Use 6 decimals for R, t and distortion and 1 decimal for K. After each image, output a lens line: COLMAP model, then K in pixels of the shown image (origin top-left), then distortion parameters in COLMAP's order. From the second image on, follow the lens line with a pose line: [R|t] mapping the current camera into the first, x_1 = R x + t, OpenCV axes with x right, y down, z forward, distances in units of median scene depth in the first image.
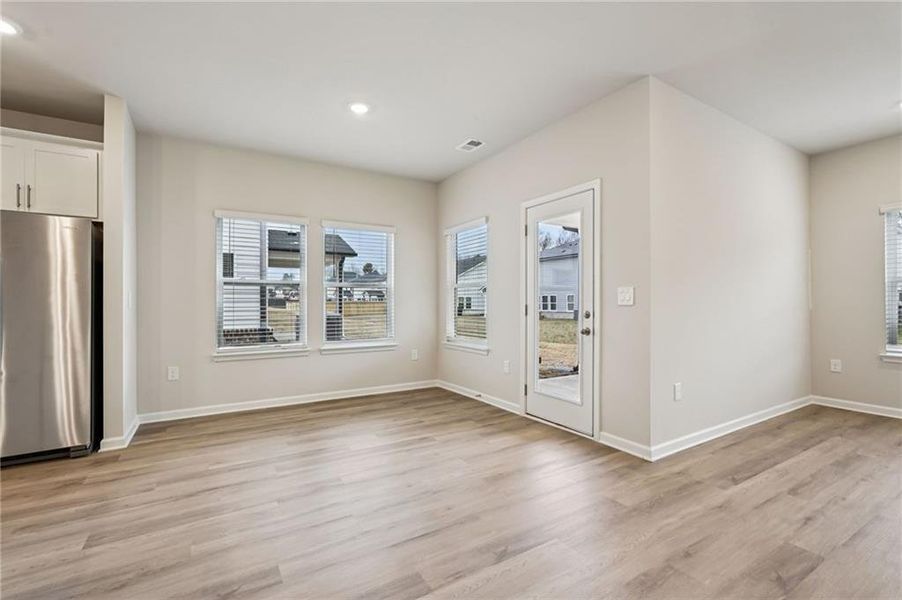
lens RADIAL K [[399.0, 0, 450.7], [0, 399.0, 302.2], [0, 0, 1]] dist [-0.014740, 0.009021]
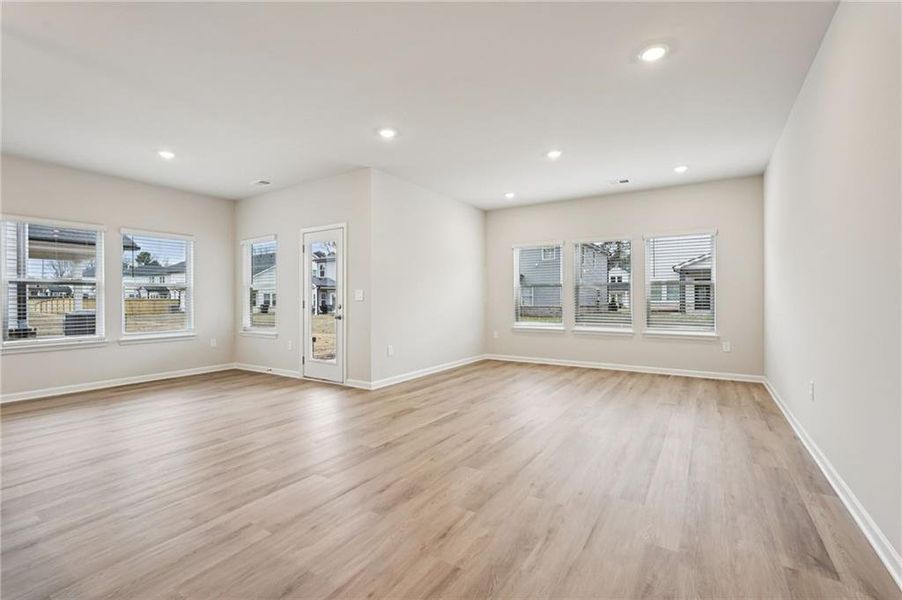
lens RADIAL K [[402.5, 0, 449.7], [0, 402.5, 298.5], [0, 0, 1]] dist [-0.014185, 0.009282]
pose [[0.901511, -0.001948, 0.432752, 0.039908], [0.002833, 0.999995, -0.001400, 0.002302], [-0.432747, 0.002488, 0.901512, -0.547202]]
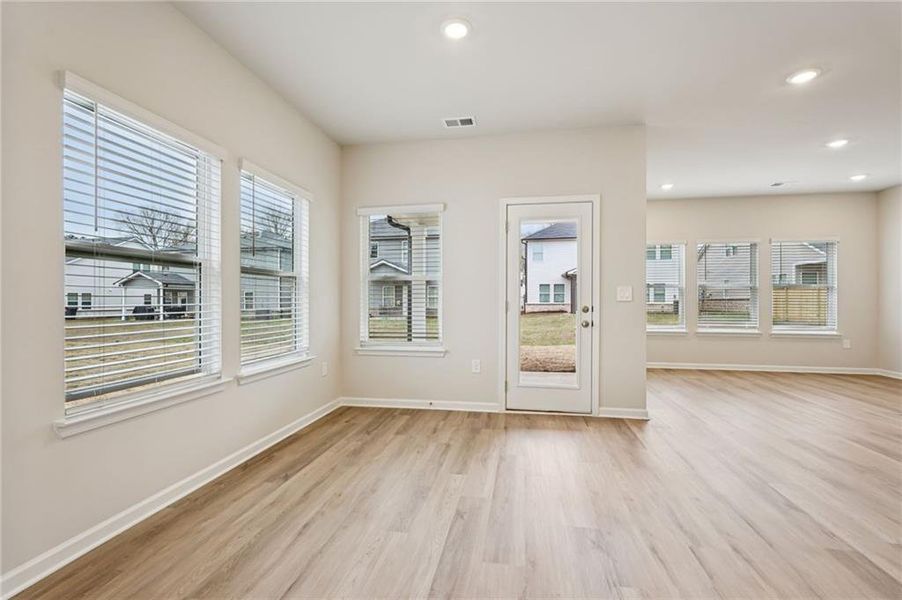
lens RADIAL K [[402.5, 0, 449.7], [0, 402.5, 298.5], [0, 0, 1]] dist [-0.014185, 0.009282]
pose [[0.666463, 0.004410, 0.745525, -0.684492], [-0.000799, 0.999986, -0.005200, 0.005811], [-0.745538, 0.002870, 0.666457, 0.450480]]
